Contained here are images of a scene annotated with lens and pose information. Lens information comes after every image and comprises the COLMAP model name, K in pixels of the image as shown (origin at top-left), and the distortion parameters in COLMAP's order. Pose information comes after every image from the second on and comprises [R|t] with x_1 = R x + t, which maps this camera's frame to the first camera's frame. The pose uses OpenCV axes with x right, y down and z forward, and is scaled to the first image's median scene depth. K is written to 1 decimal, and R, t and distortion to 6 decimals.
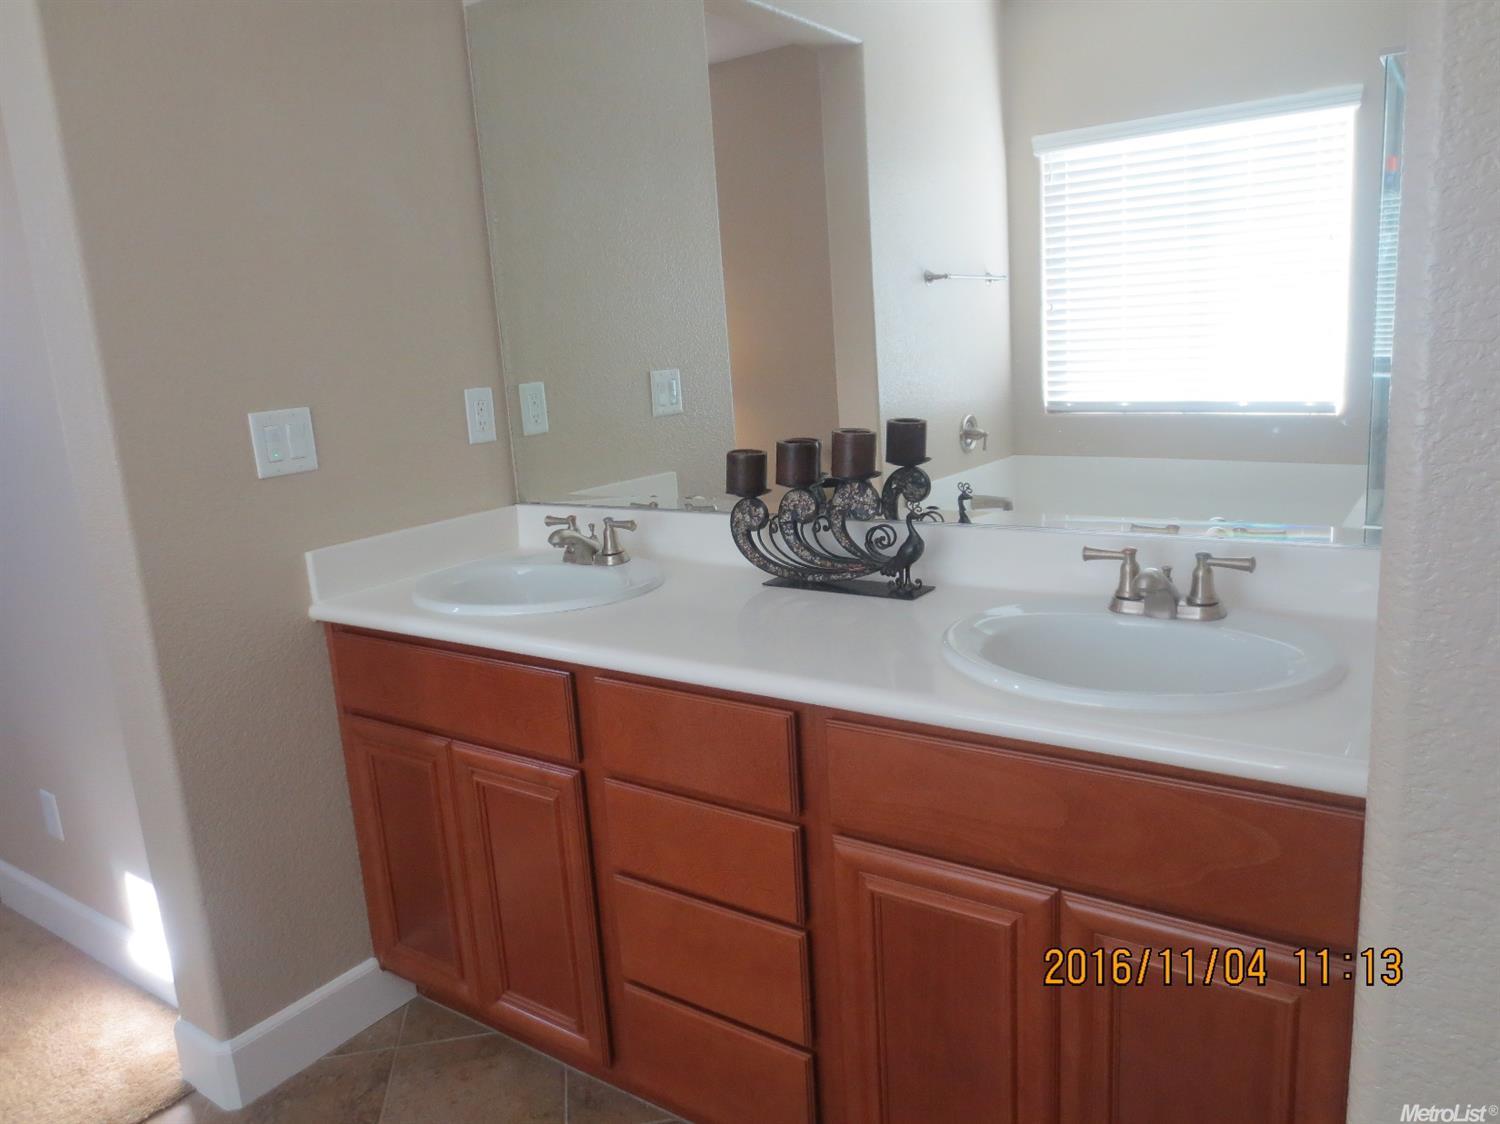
lens RADIAL K [[1056.1, 0, 749.5], [0, 1056.1, 577.3], [0, 0, 1]] dist [-0.110977, -0.000150]
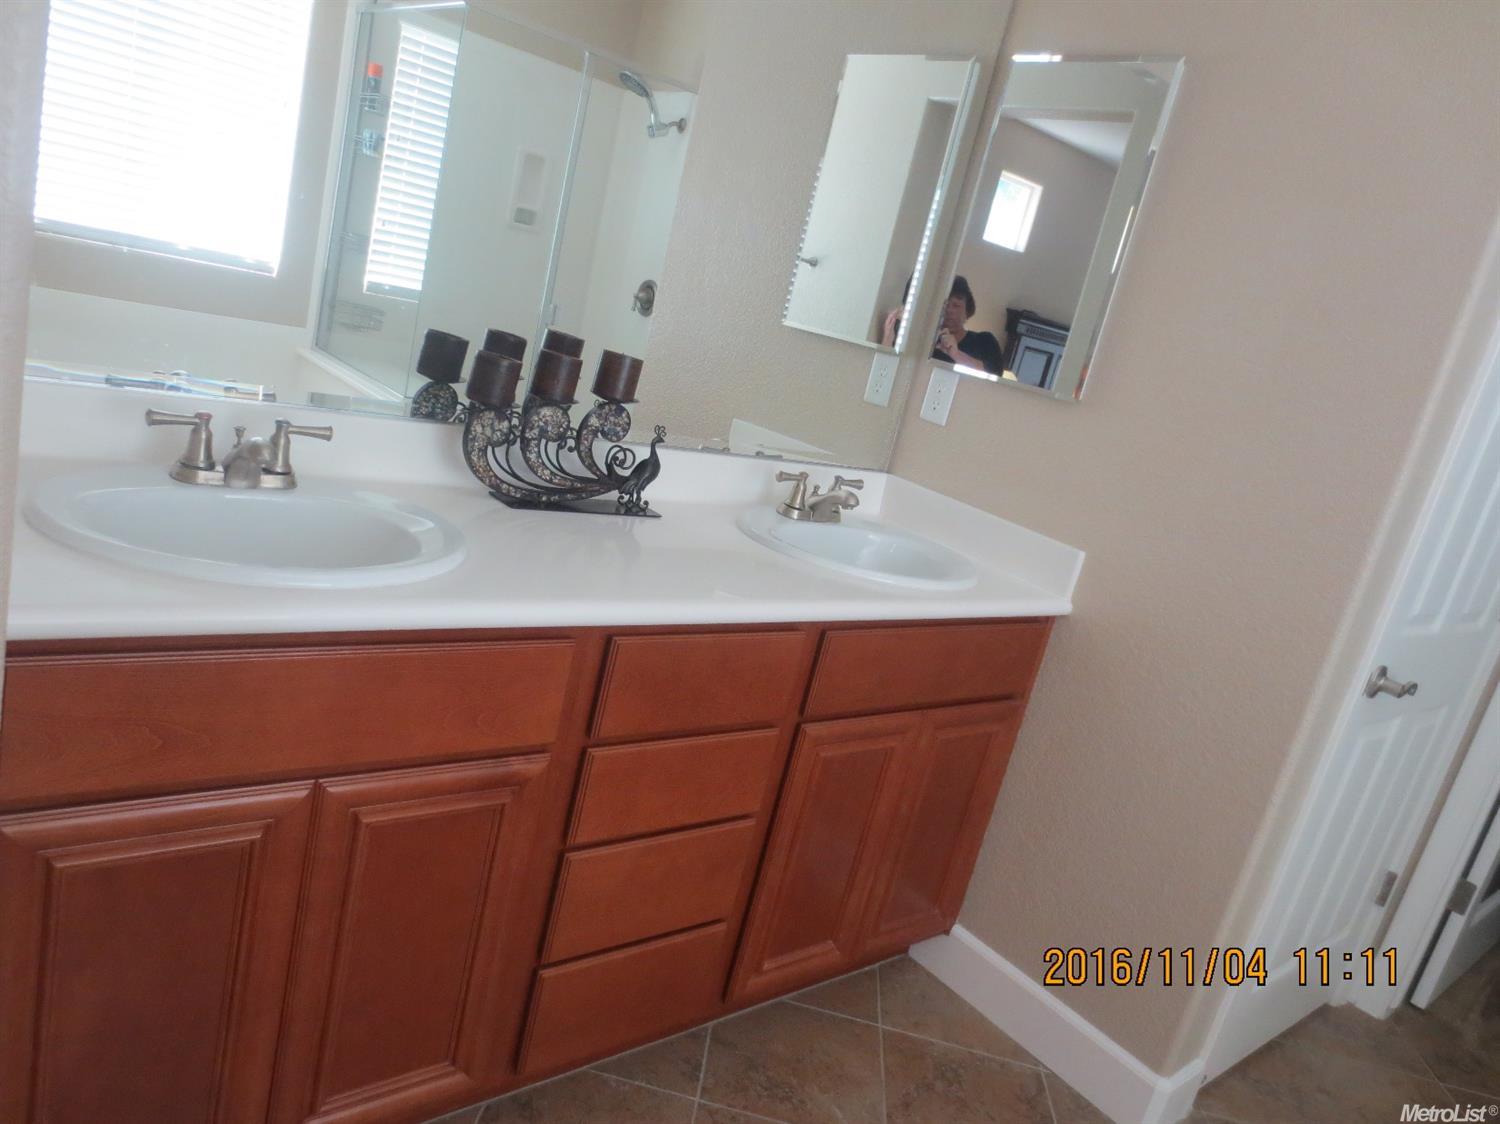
lens RADIAL K [[1064.7, 0, 754.8], [0, 1064.7, 567.2], [0, 0, 1]] dist [-0.029434, -0.000751]
pose [[0.236362, -0.123657, 0.963764, -0.814539], [-0.039741, 0.989809, 0.136745, -0.074894], [-0.970852, -0.070622, 0.229039, 0.579202]]
